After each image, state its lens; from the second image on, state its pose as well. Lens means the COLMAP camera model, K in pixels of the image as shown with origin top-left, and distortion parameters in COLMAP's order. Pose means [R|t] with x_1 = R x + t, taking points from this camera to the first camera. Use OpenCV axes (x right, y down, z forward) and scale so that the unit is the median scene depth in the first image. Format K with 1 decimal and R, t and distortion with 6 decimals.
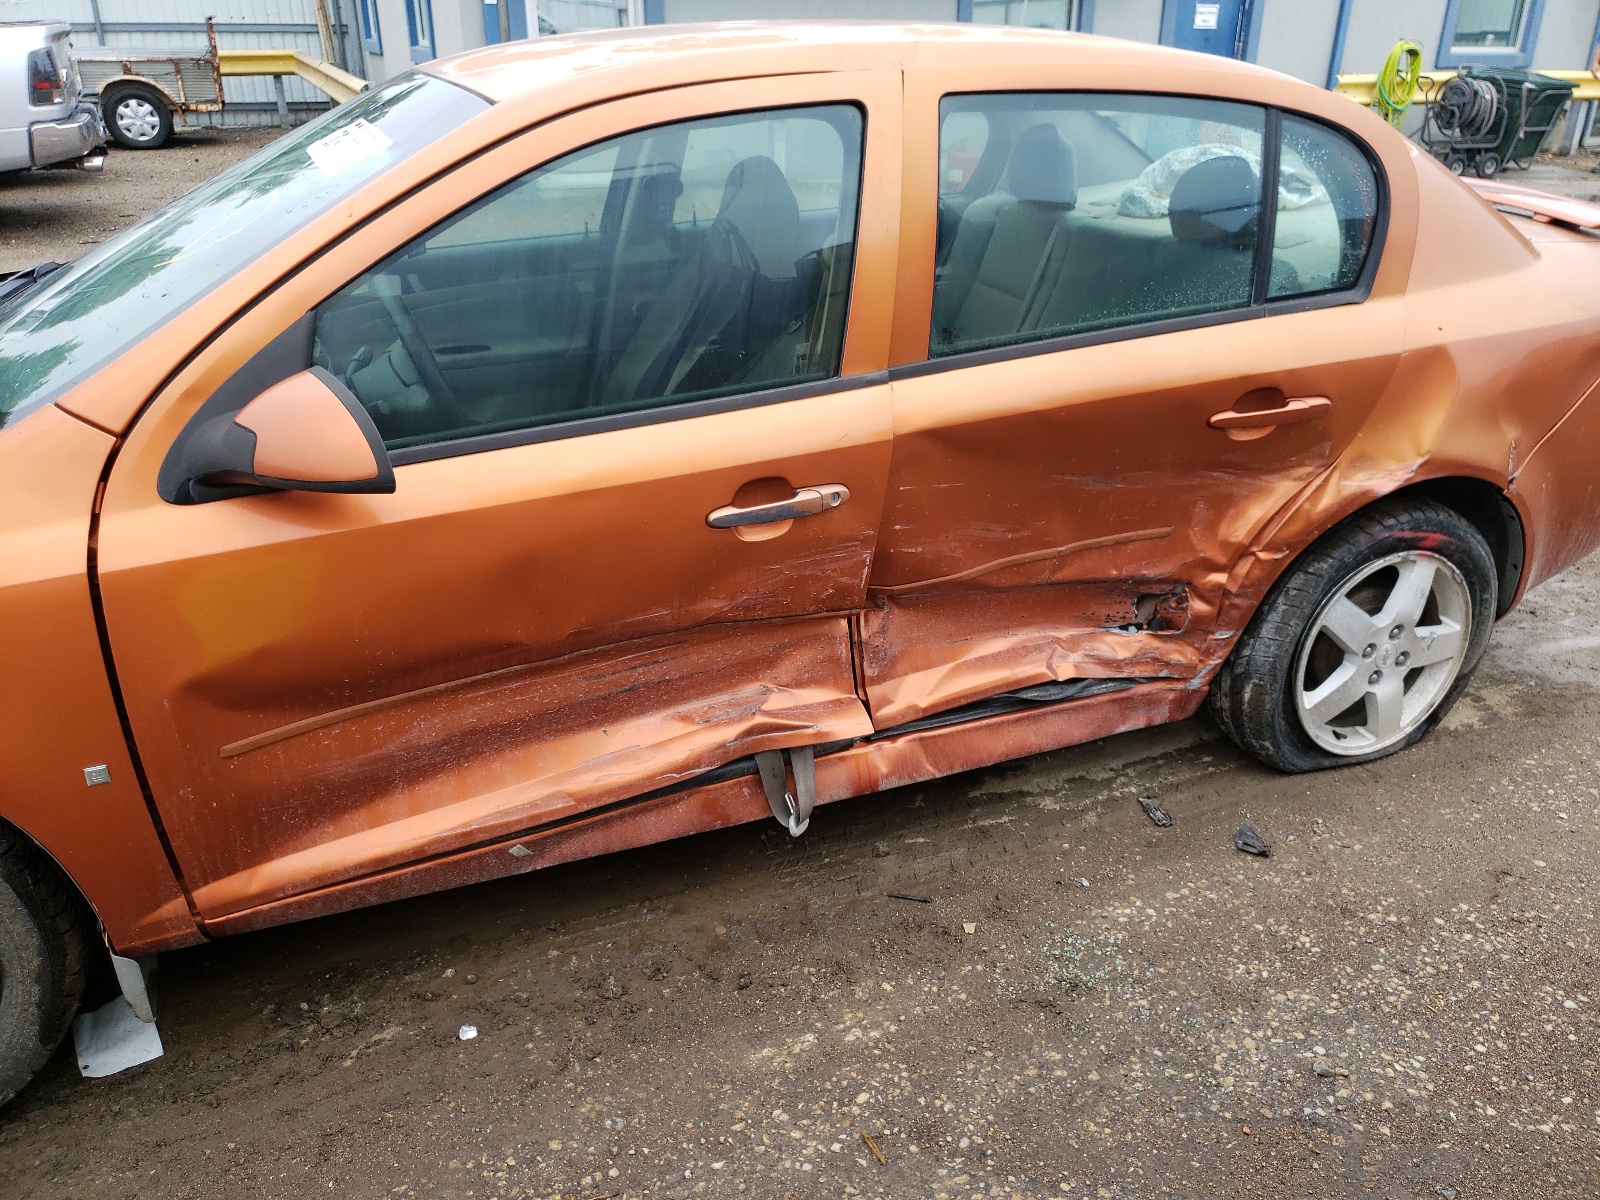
lens RADIAL K [[1218.3, 0, 803.0], [0, 1218.3, 589.2], [0, 0, 1]] dist [0.020310, 0.009157]
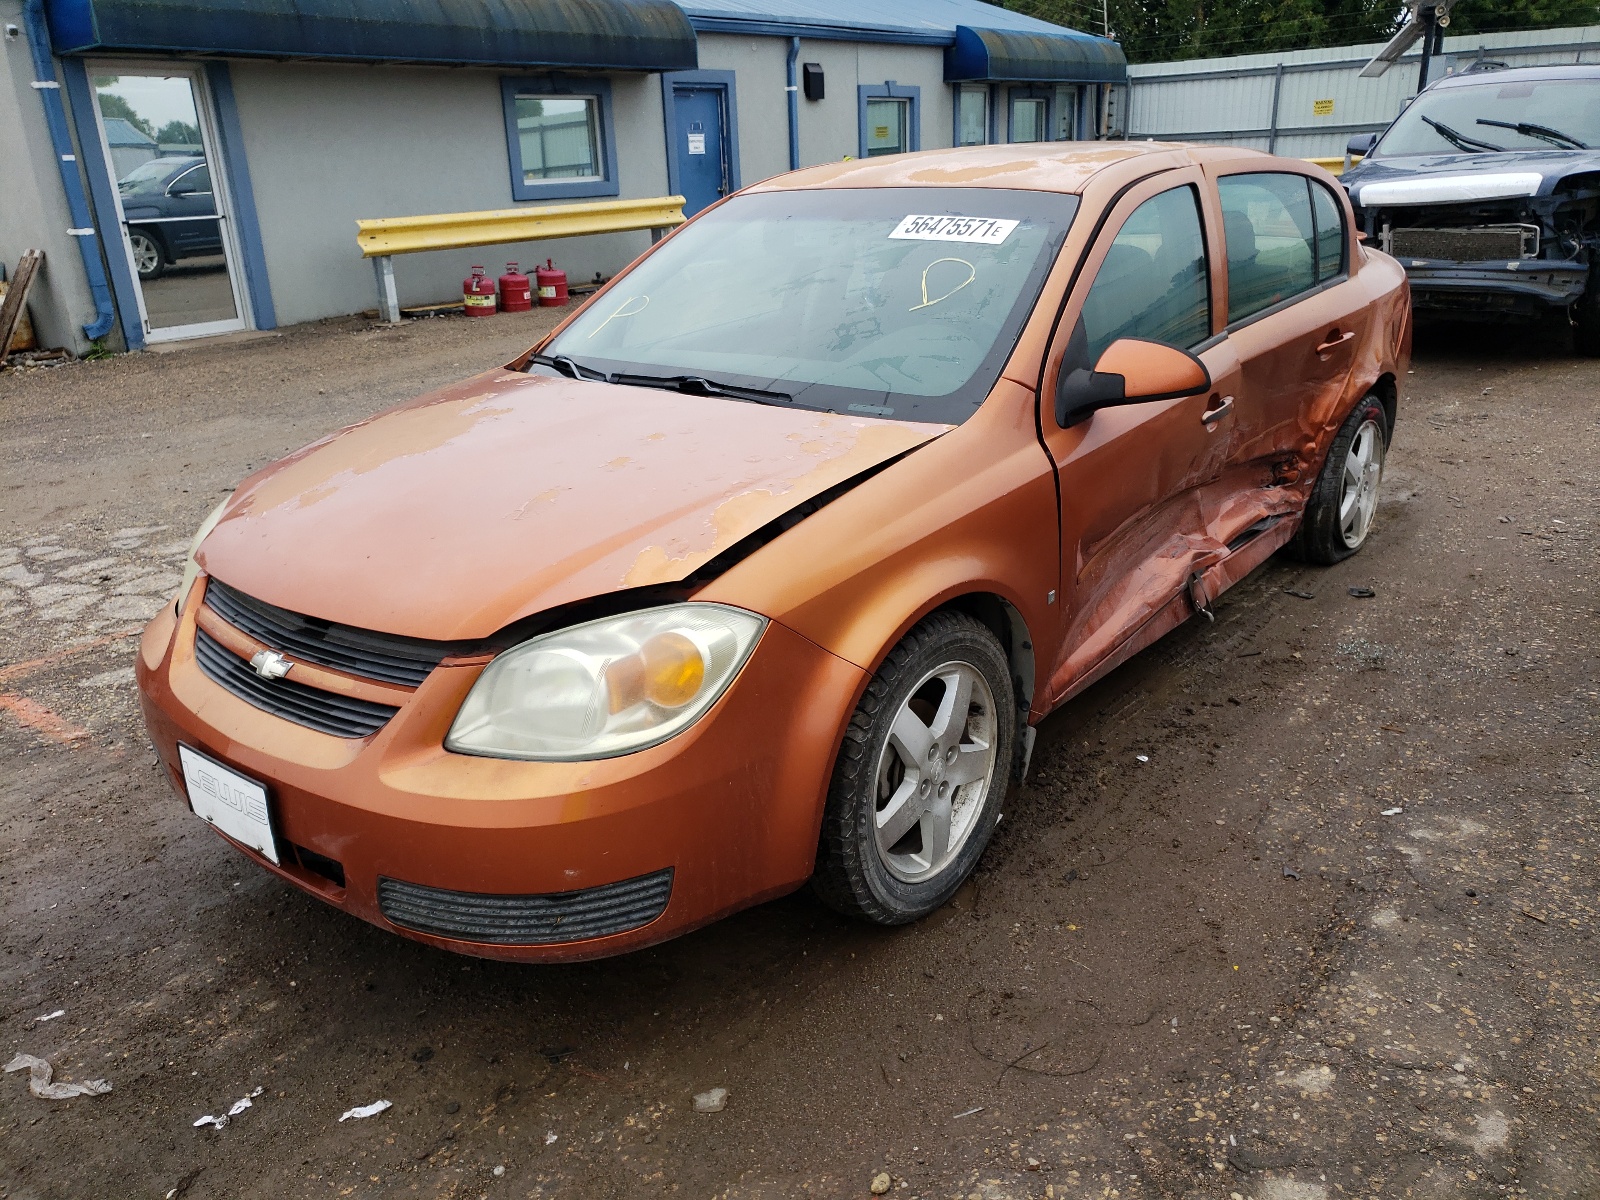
lens RADIAL K [[1218.3, 0, 791.8], [0, 1218.3, 596.0], [0, 0, 1]] dist [0.020310, 0.009157]
pose [[0.887315, -0.198612, 0.416203, -1.065154], [0.234013, 0.971594, -0.035255, 0.086182], [-0.397378, 0.128679, 0.908588, -0.241882]]
